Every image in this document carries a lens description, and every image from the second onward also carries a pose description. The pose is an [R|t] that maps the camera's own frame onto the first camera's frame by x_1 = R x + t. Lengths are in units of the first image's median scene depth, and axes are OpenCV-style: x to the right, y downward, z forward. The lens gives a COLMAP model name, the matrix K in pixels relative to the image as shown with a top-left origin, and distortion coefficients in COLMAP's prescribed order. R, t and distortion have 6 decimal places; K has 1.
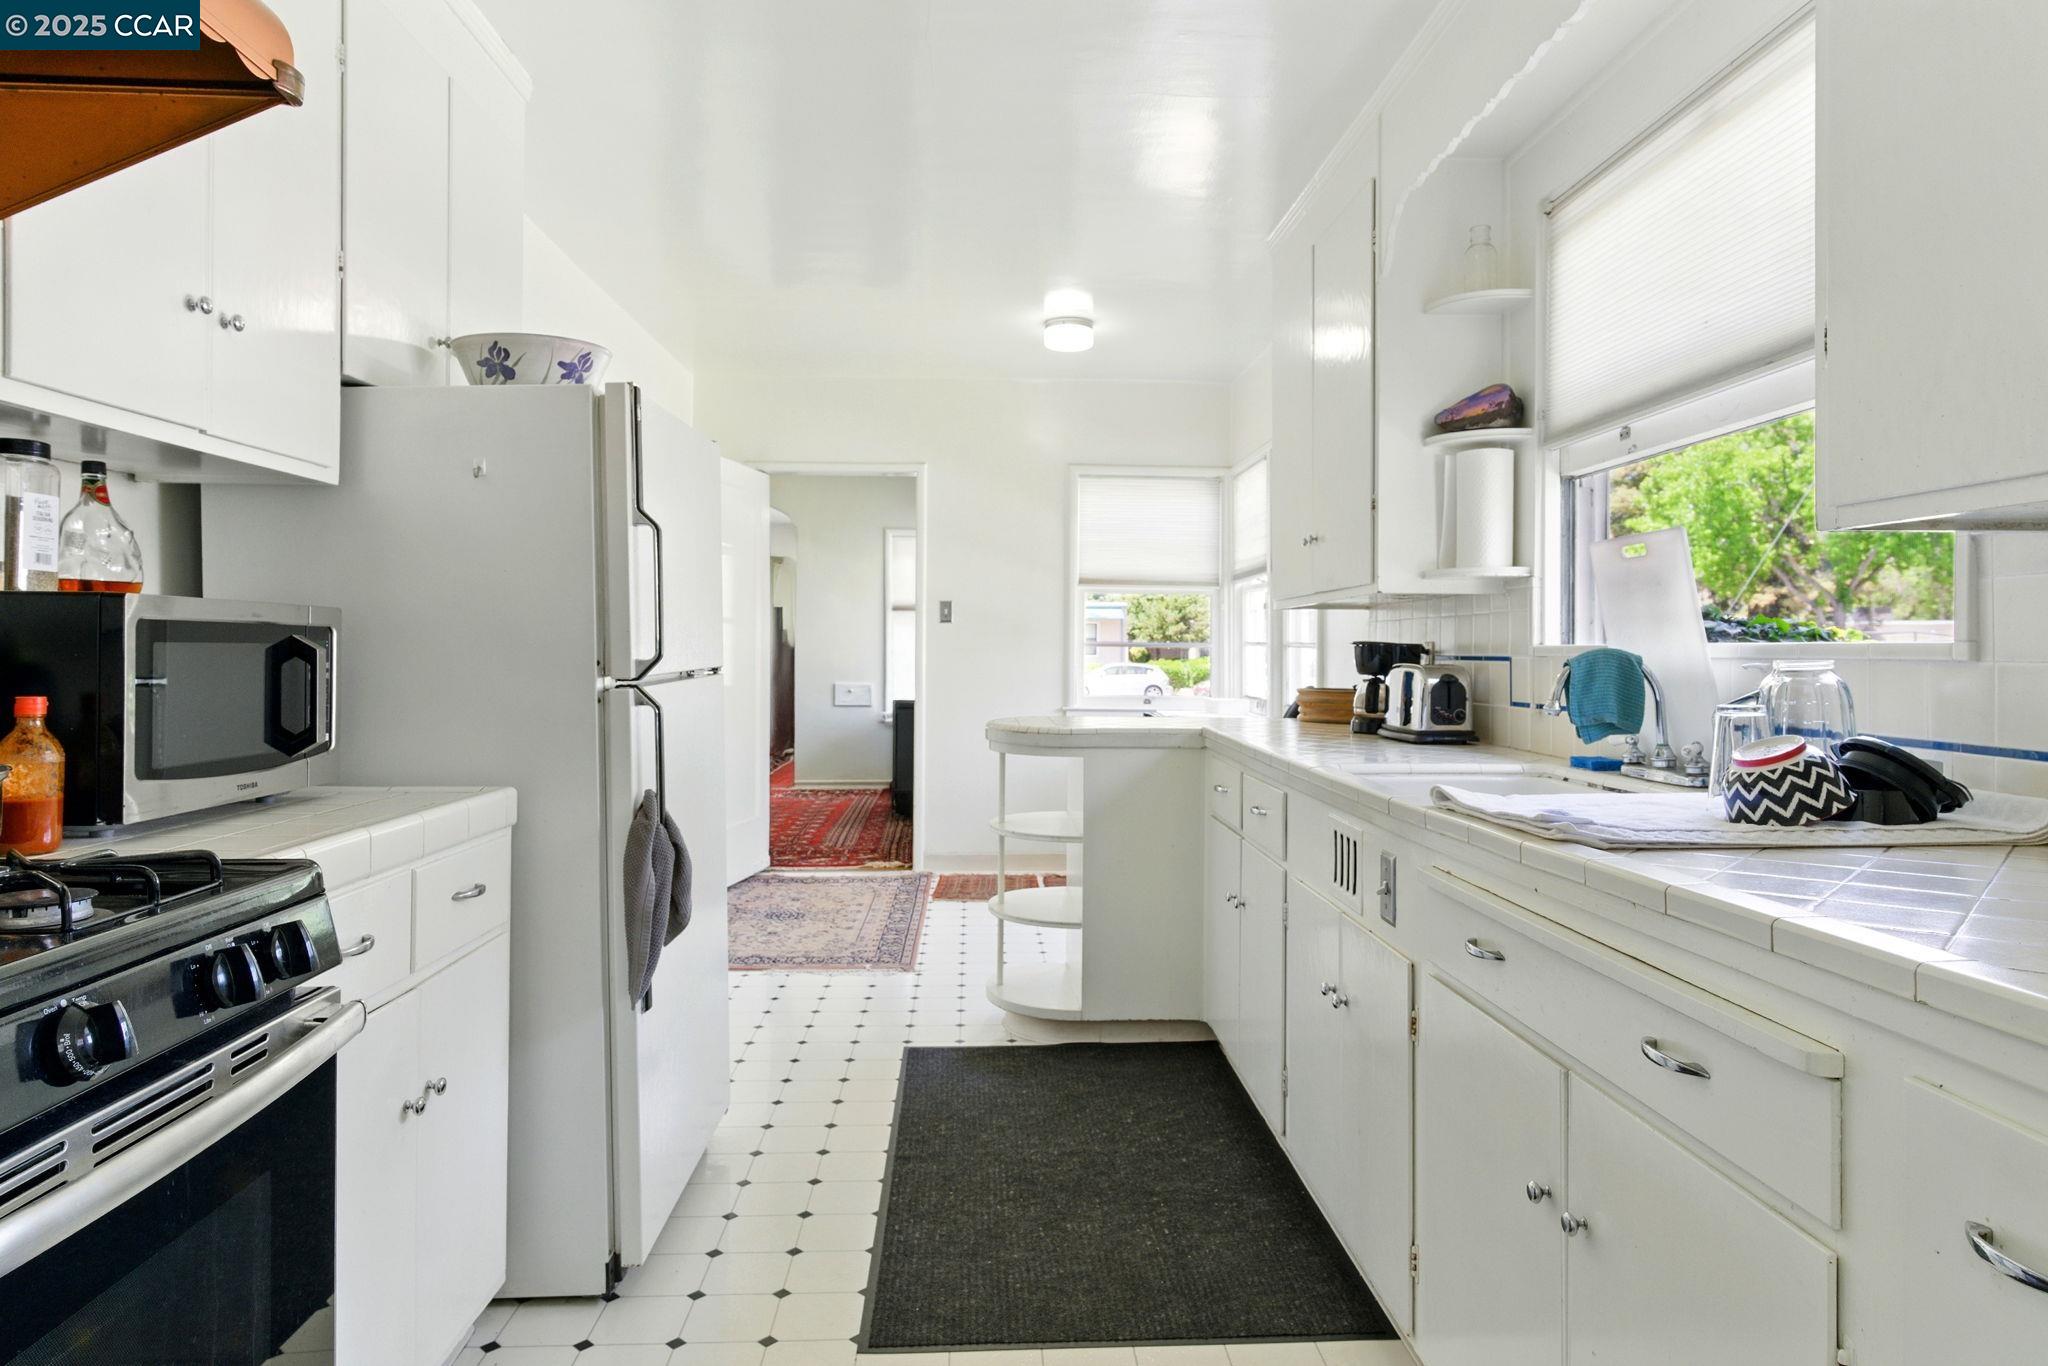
lens RADIAL K [[1201.6, 0, 1037.7], [0, 1201.6, 687.5], [0, 0, 1]] dist [-0.000251, 0.000157]
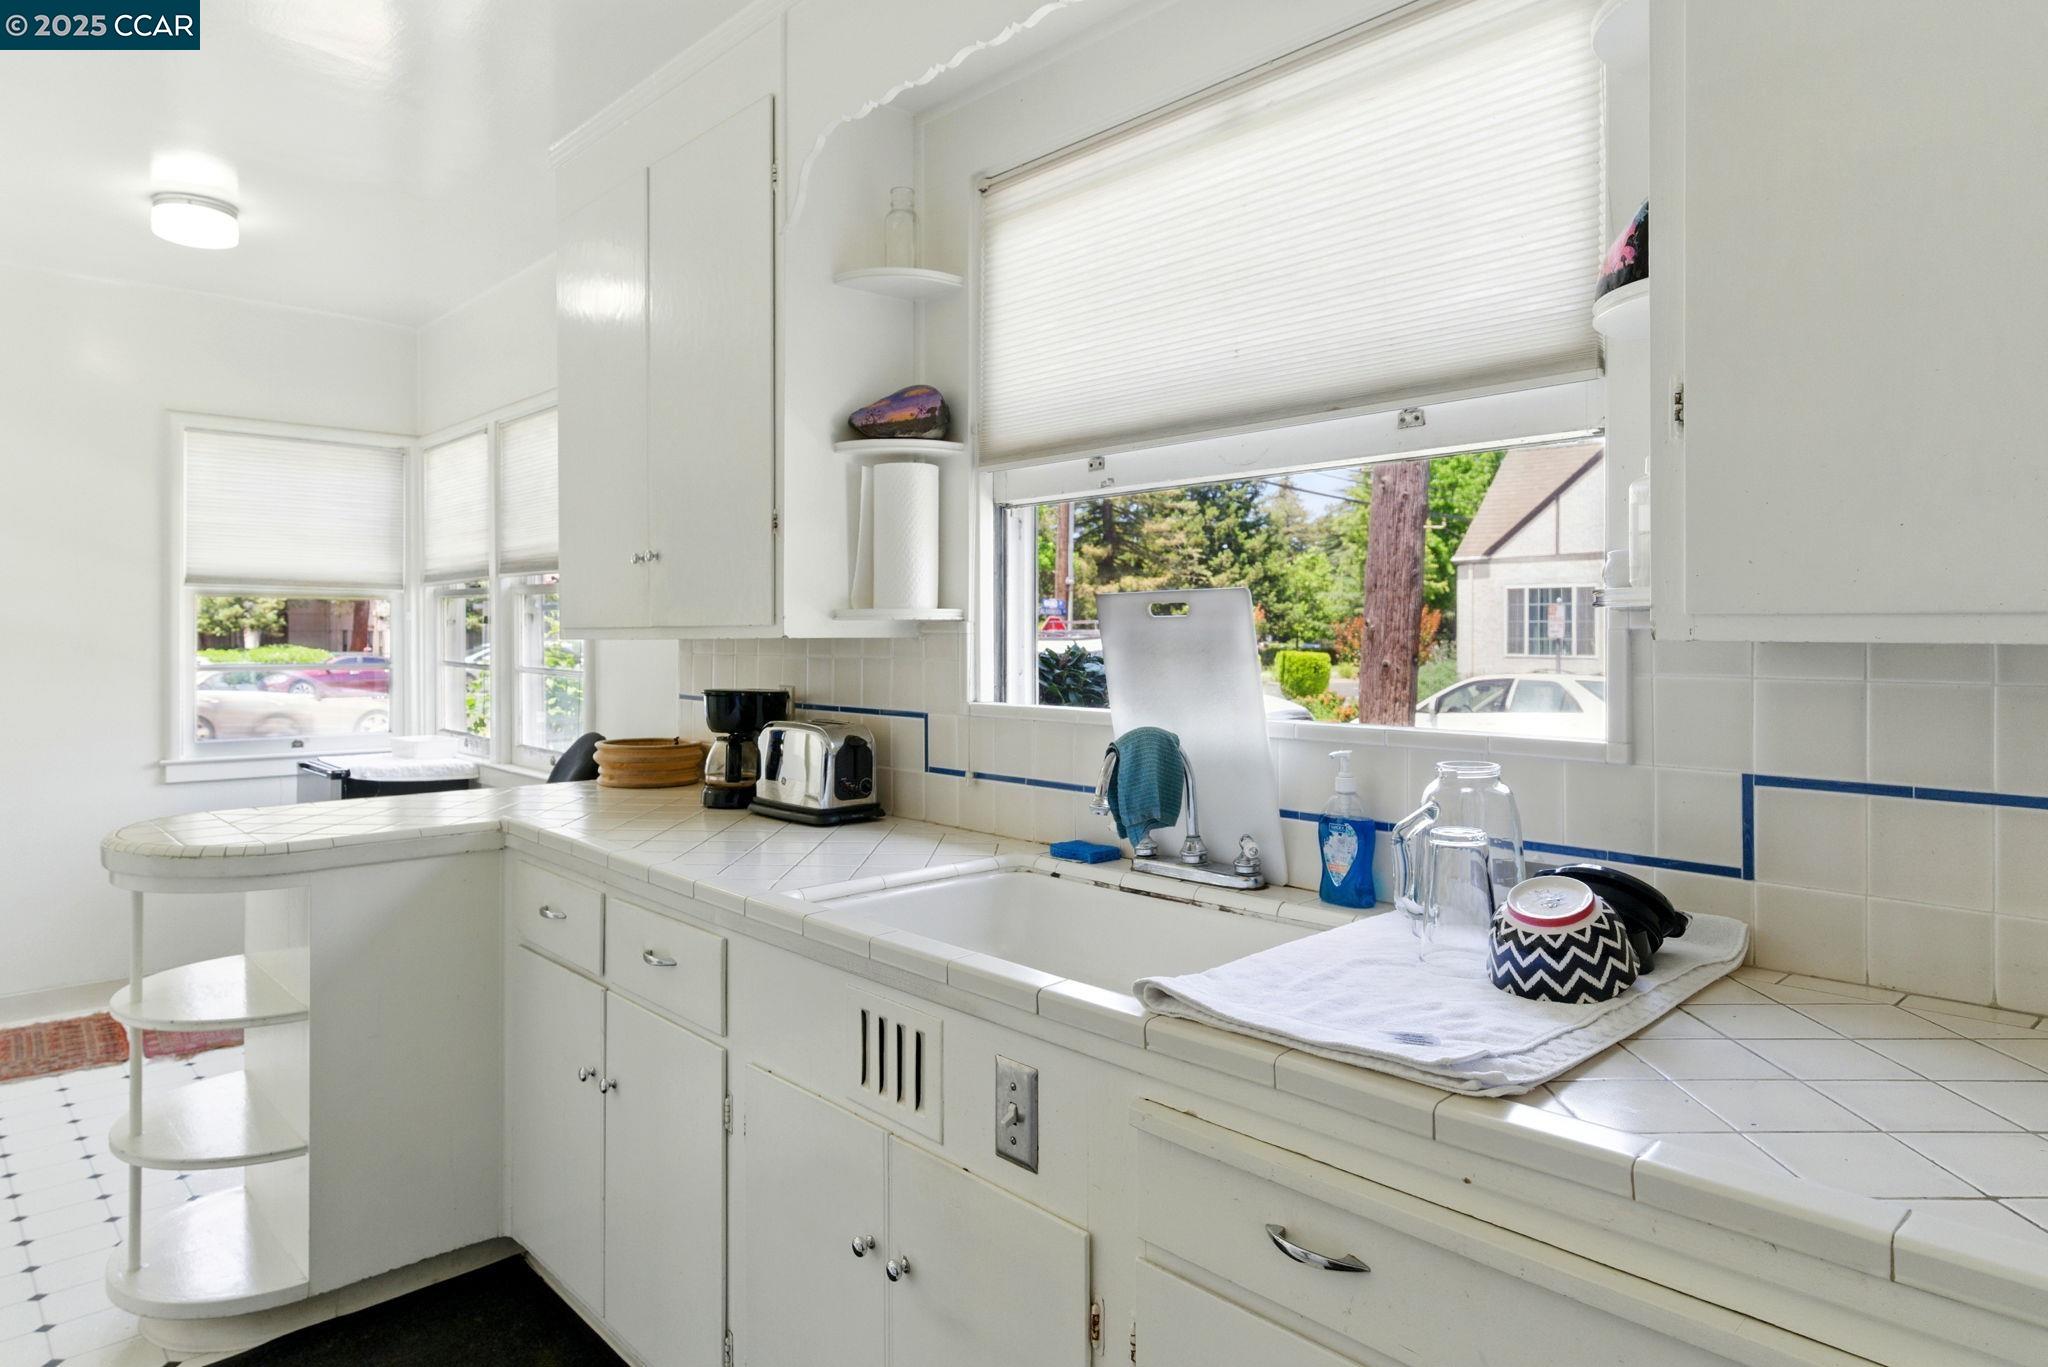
lens RADIAL K [[1234.0, 0, 1021.2], [0, 1234.0, 649.6], [0, 0, 1]] dist [-0.002261, -0.001059]
pose [[0.770239, -0.016067, 0.637553, -0.103995], [0.026677, 0.999619, -0.007037, -0.064063], [-0.637197, 0.022429, 0.770374, 0.310413]]
